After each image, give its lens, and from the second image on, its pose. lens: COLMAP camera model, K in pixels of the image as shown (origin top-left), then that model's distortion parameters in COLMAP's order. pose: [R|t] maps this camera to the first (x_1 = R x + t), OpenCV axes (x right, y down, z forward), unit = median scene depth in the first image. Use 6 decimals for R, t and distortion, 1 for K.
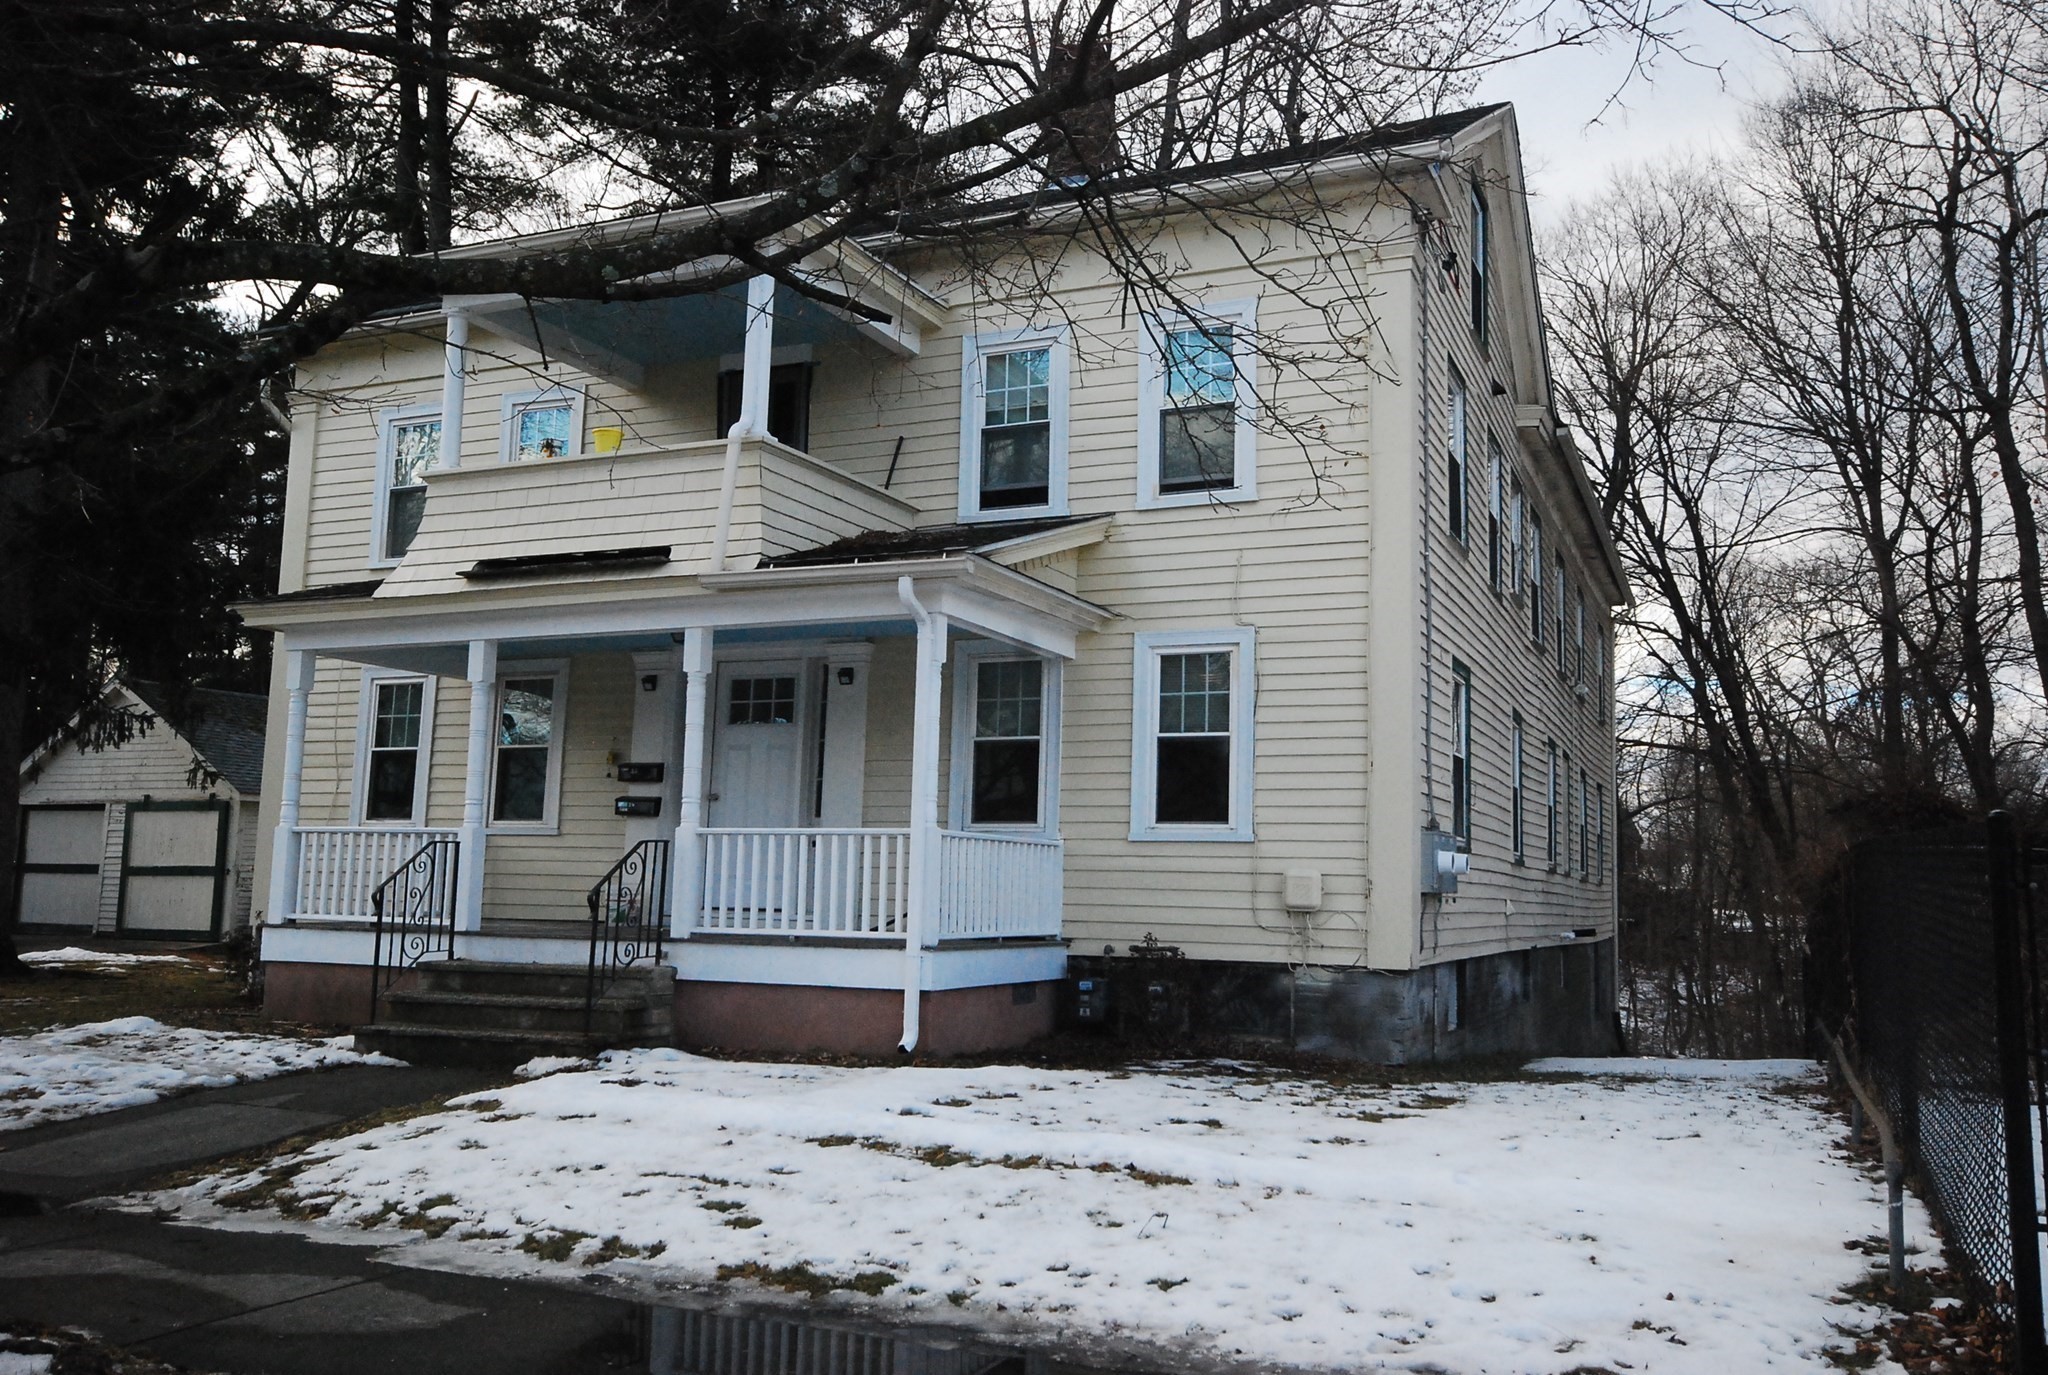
lens RADIAL K [[1640.0, 0, 1029.9], [0, 1640.0, 695.5], [0, 0, 1]] dist [0.106574, 0.002777]
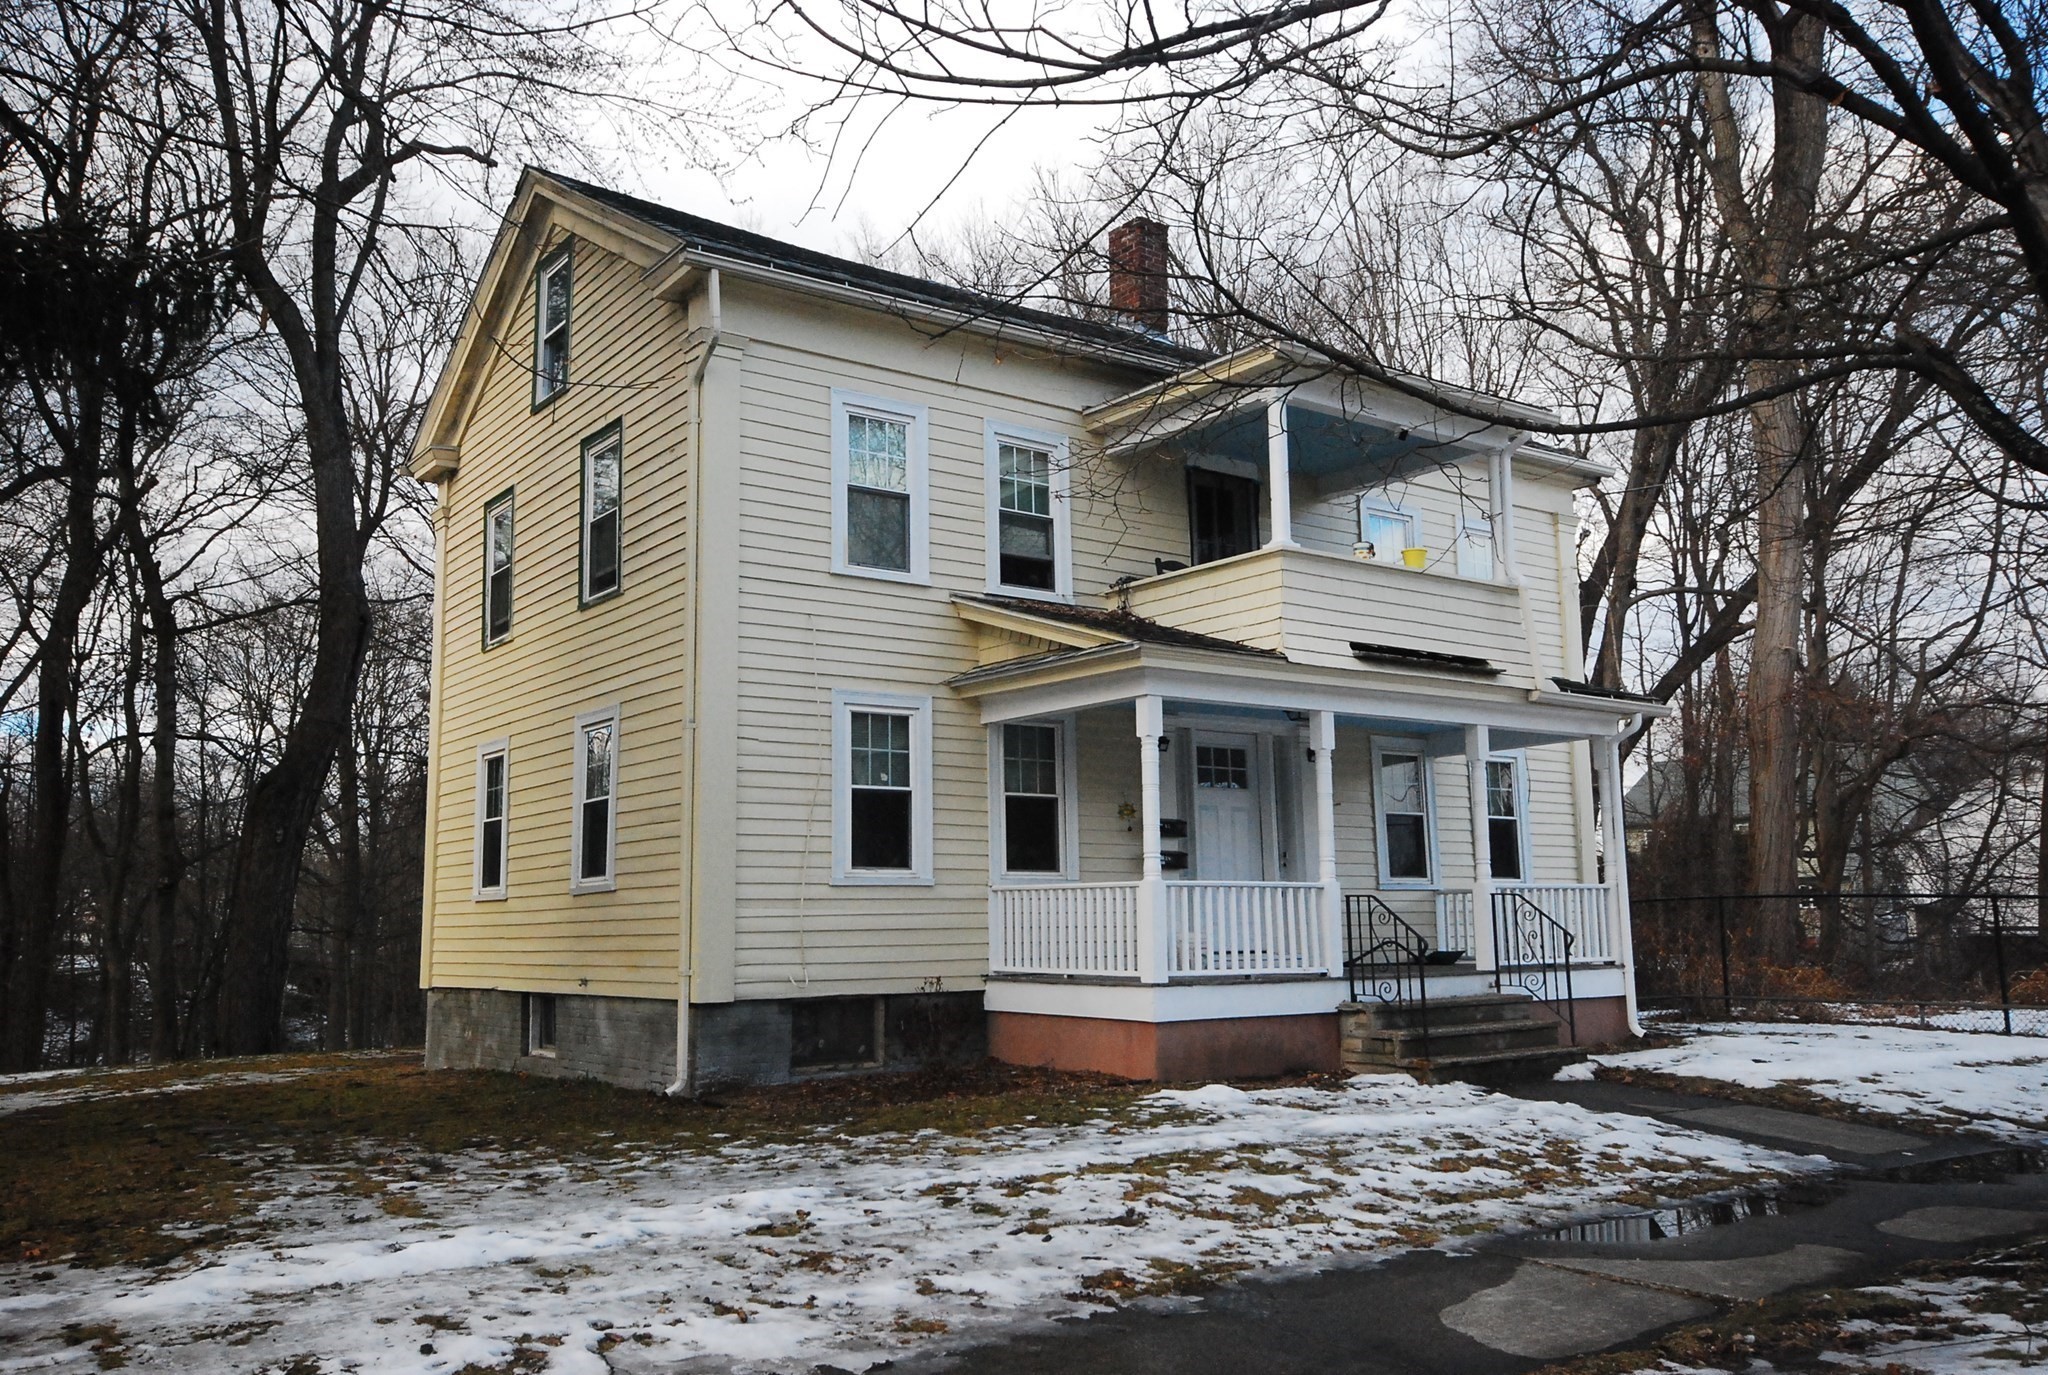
lens RADIAL K [[1694.0, 0, 1026.0], [0, 1694.0, 679.4], [0, 0, 1]] dist [0.010750, 0.014642]
pose [[0.512183, 0.098297, 0.853233, -1.129296], [-0.078219, 0.994639, -0.067634, 0.029203], [-0.855307, -0.032098, 0.517126, 0.469824]]
